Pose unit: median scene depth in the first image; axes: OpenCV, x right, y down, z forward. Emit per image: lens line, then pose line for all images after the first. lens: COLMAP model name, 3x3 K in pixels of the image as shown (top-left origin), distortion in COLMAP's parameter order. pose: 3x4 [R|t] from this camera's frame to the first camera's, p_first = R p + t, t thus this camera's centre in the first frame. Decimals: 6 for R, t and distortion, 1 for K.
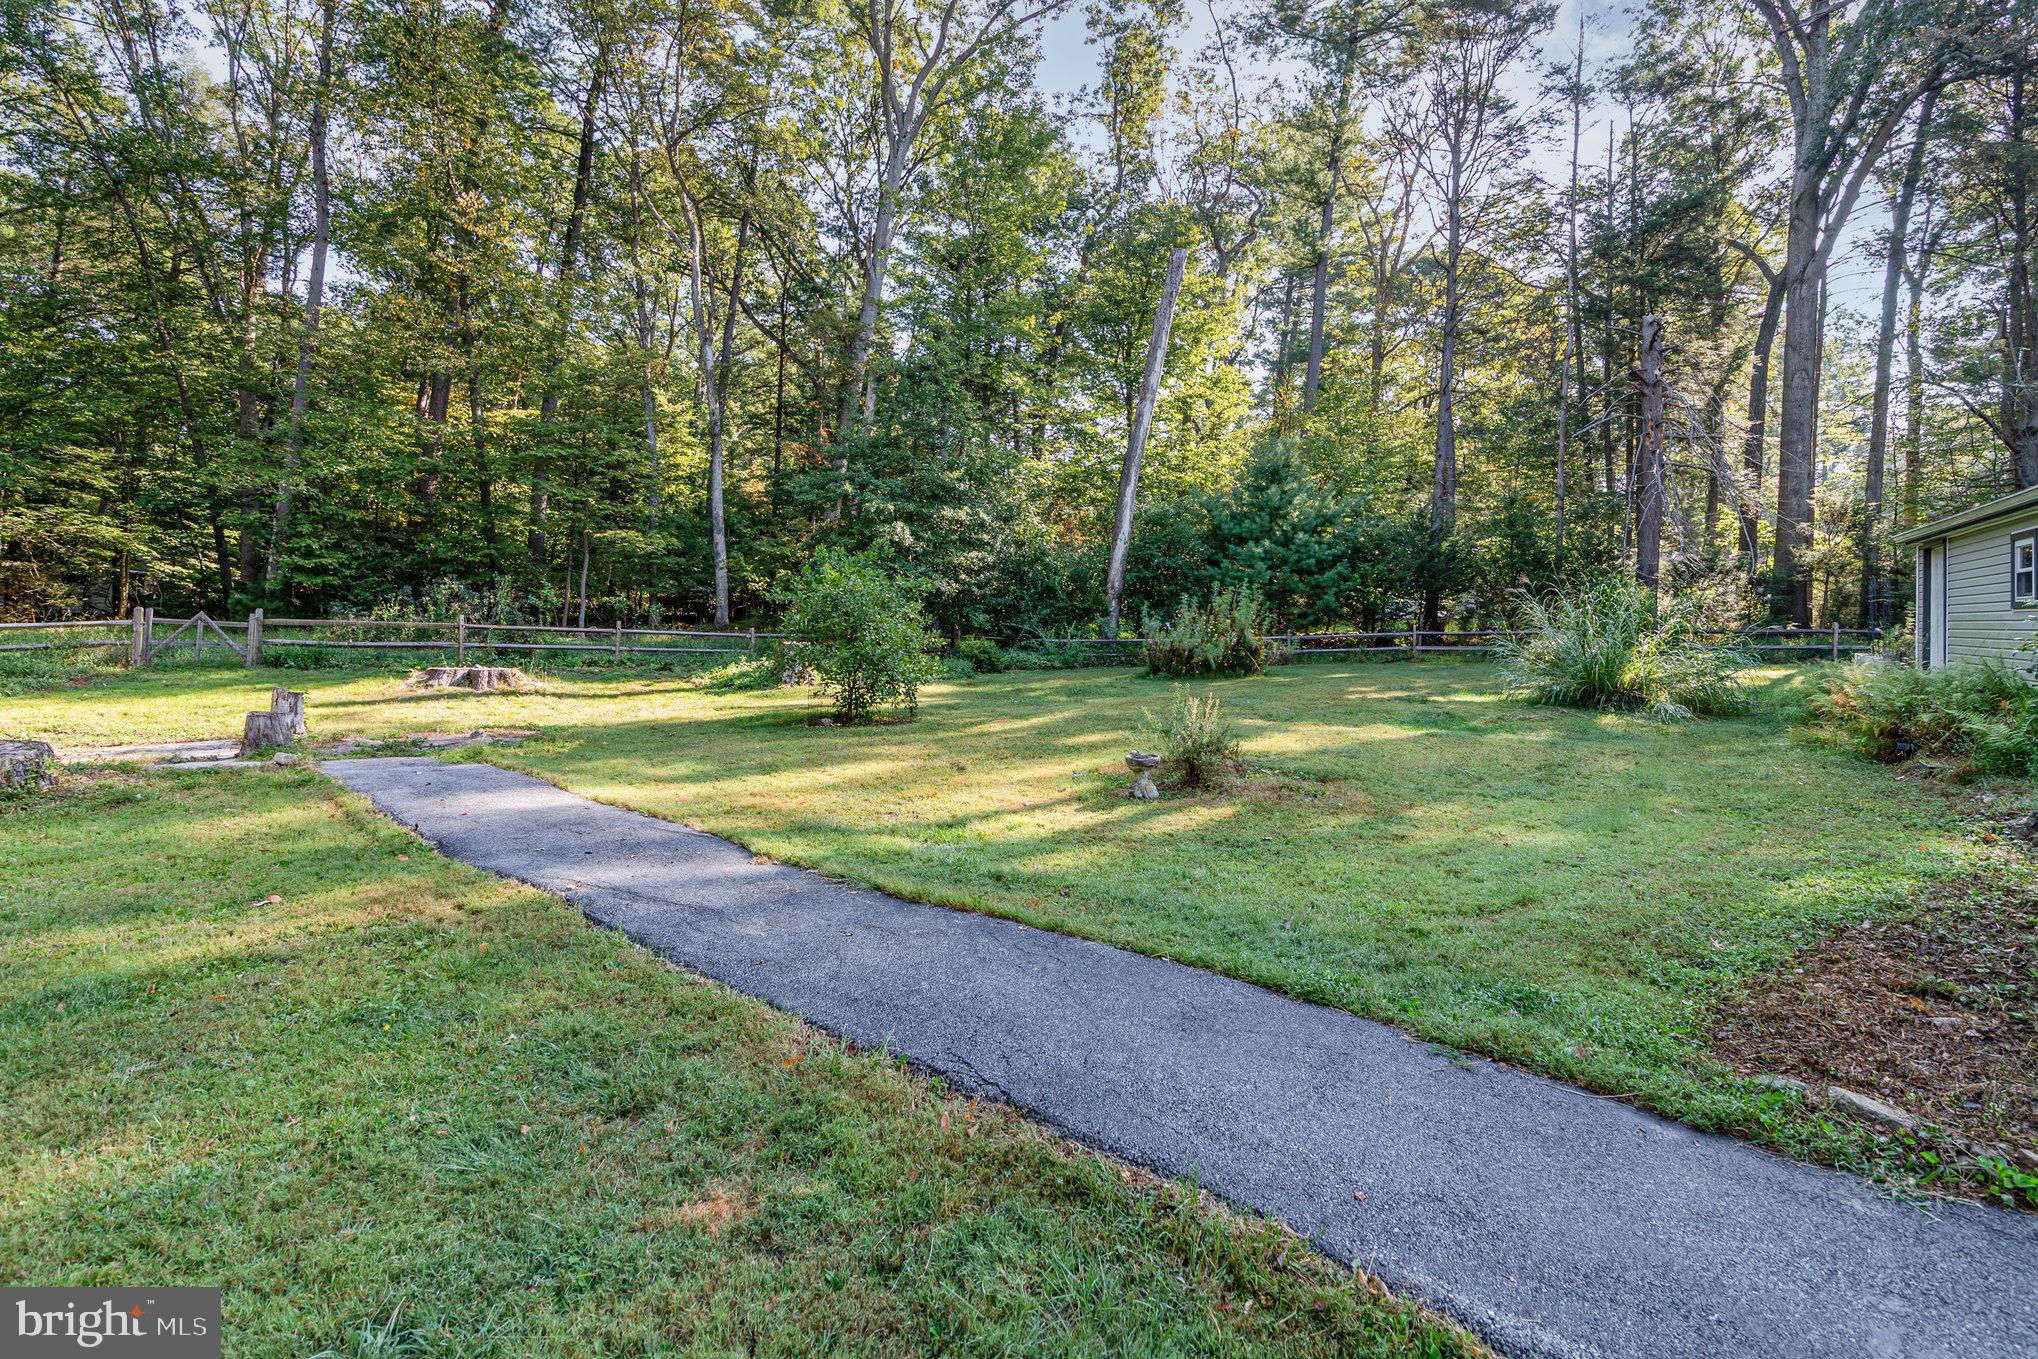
lens RADIAL K [[945.7, 0, 1013.7], [0, 945.7, 598.0], [0, 0, 1]] dist [-0.010076, -0.000608]
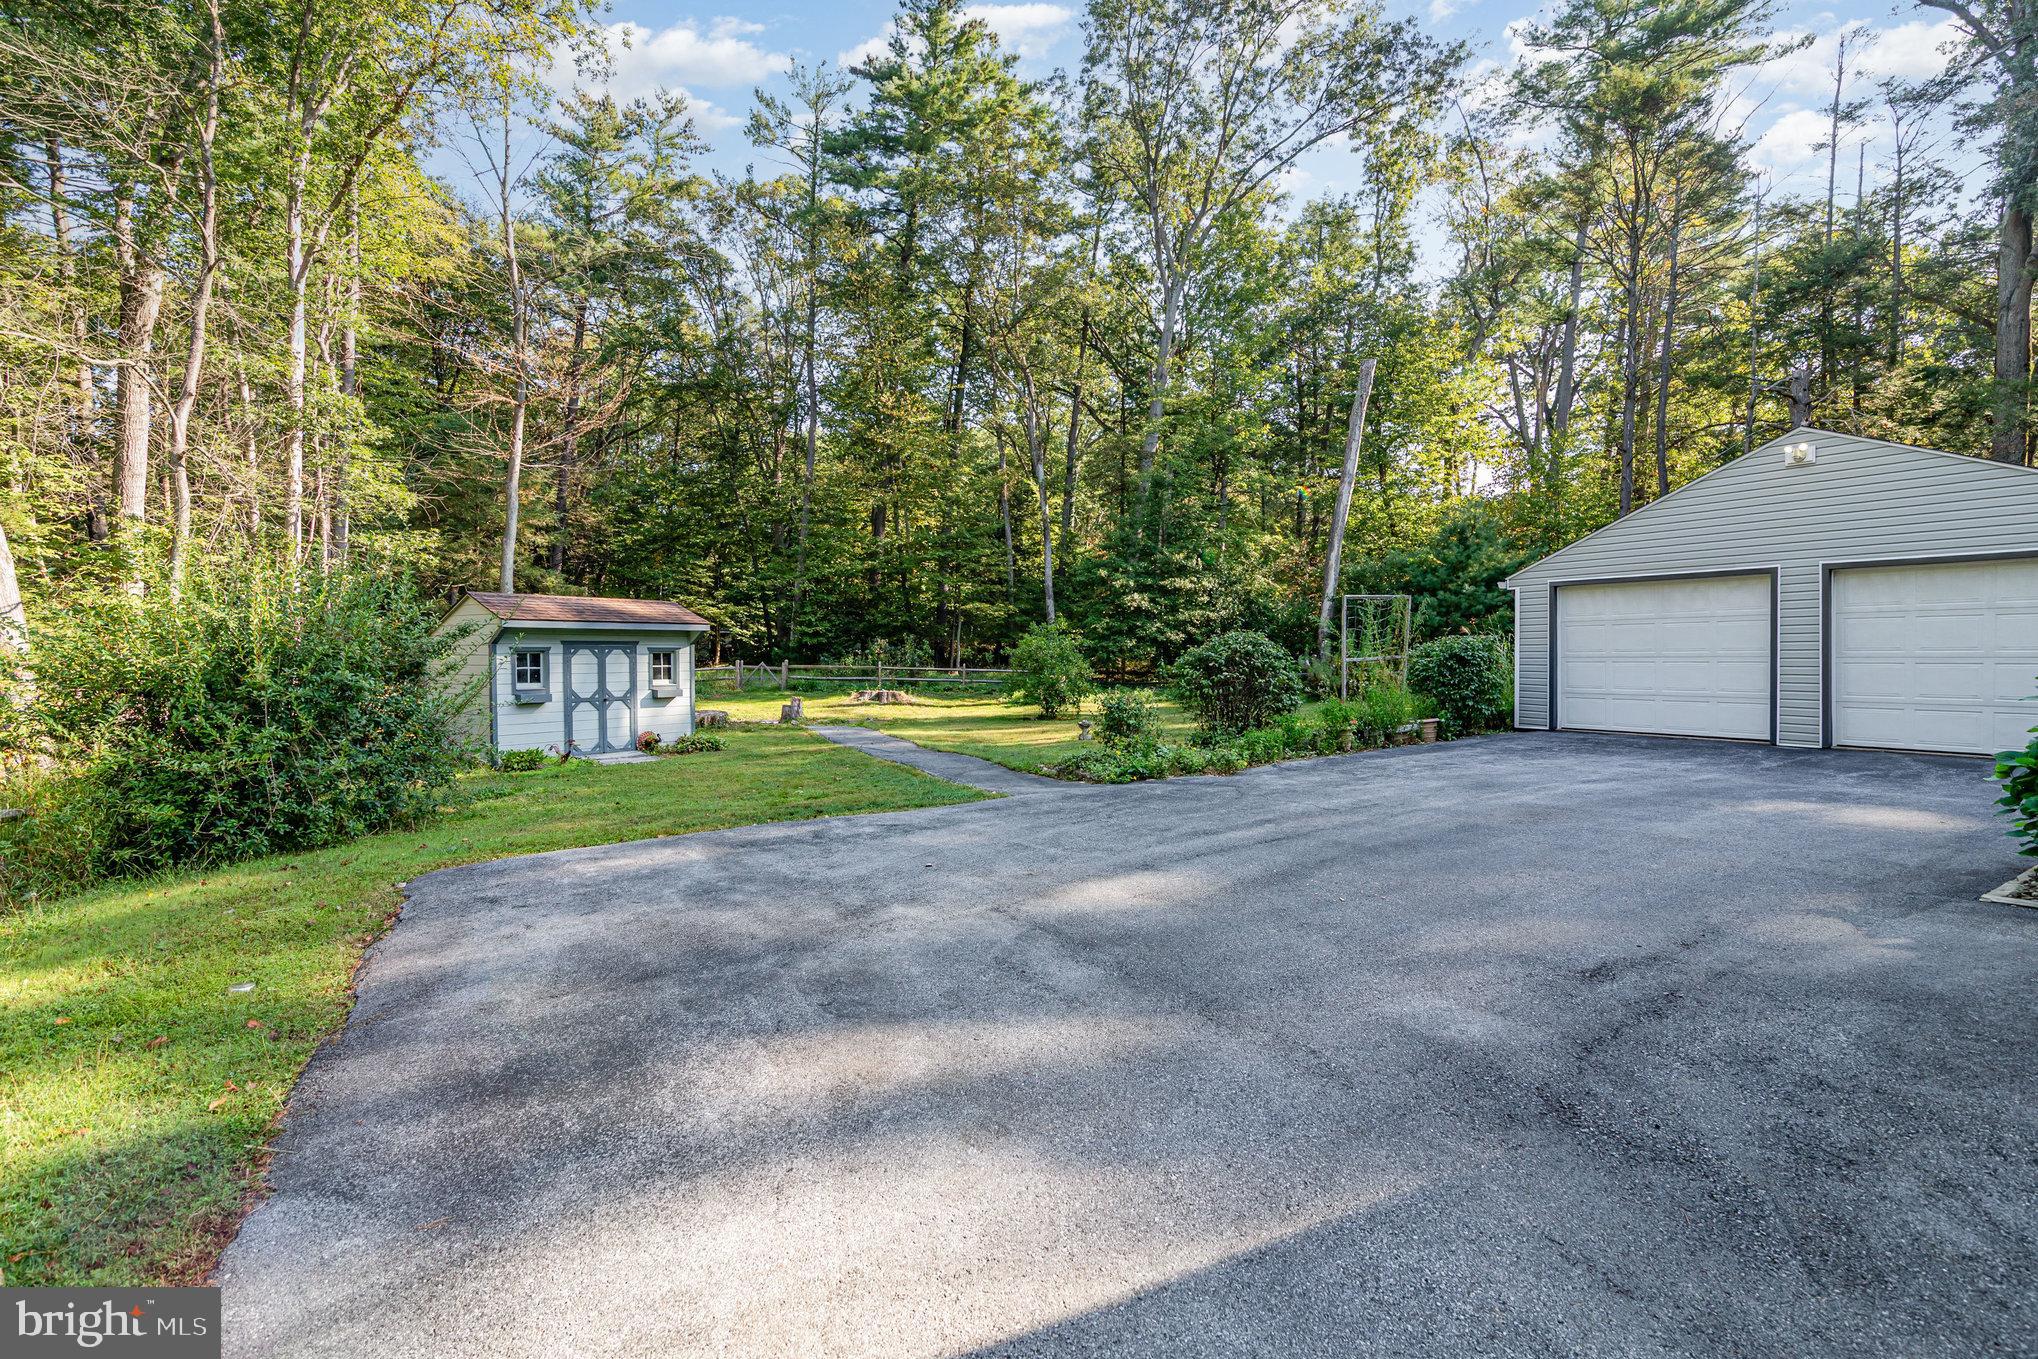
lens RADIAL K [[945.7, 0, 1037.1], [0, 945.7, 659.9], [0, 0, 1]] dist [-0.010076, -0.000608]
pose [[0.910912, -0.013230, -0.412389, 0.290999], [0.025112, 0.999411, 0.023404, -0.013208], [0.411836, -0.031675, 0.910707, -0.343153]]
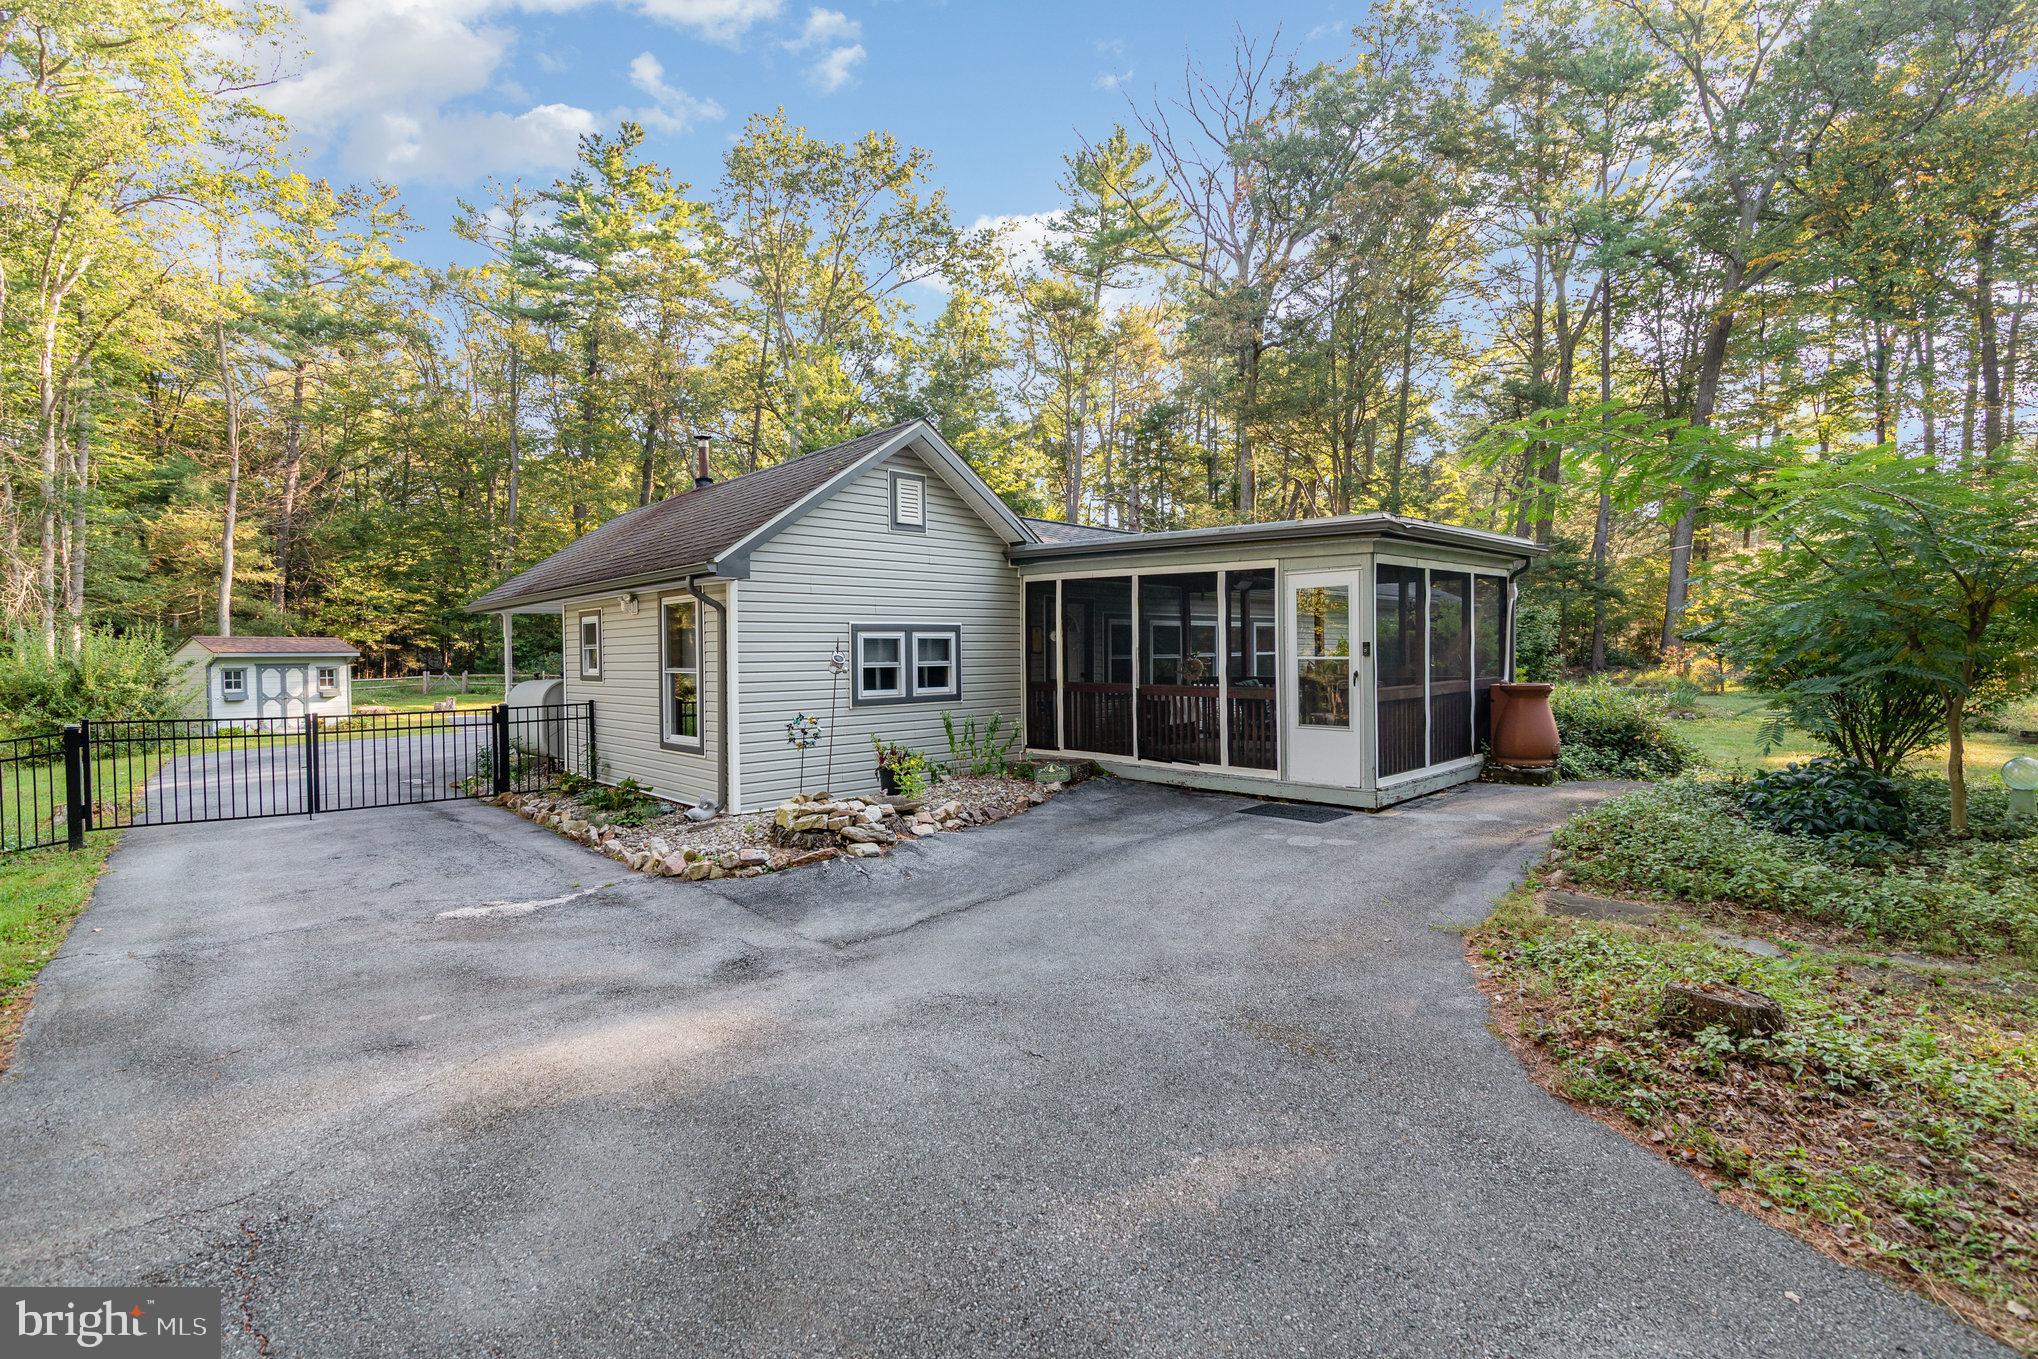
lens RADIAL K [[945.7, 0, 1041.1], [0, 945.7, 661.2], [0, 0, 1]] dist [-0.010076, -0.000608]
pose [[0.973461, -0.020084, -0.227971, 0.830953], [0.027375, 0.999208, 0.028869, -0.027671], [0.227211, -0.034343, 0.973240, -0.718512]]
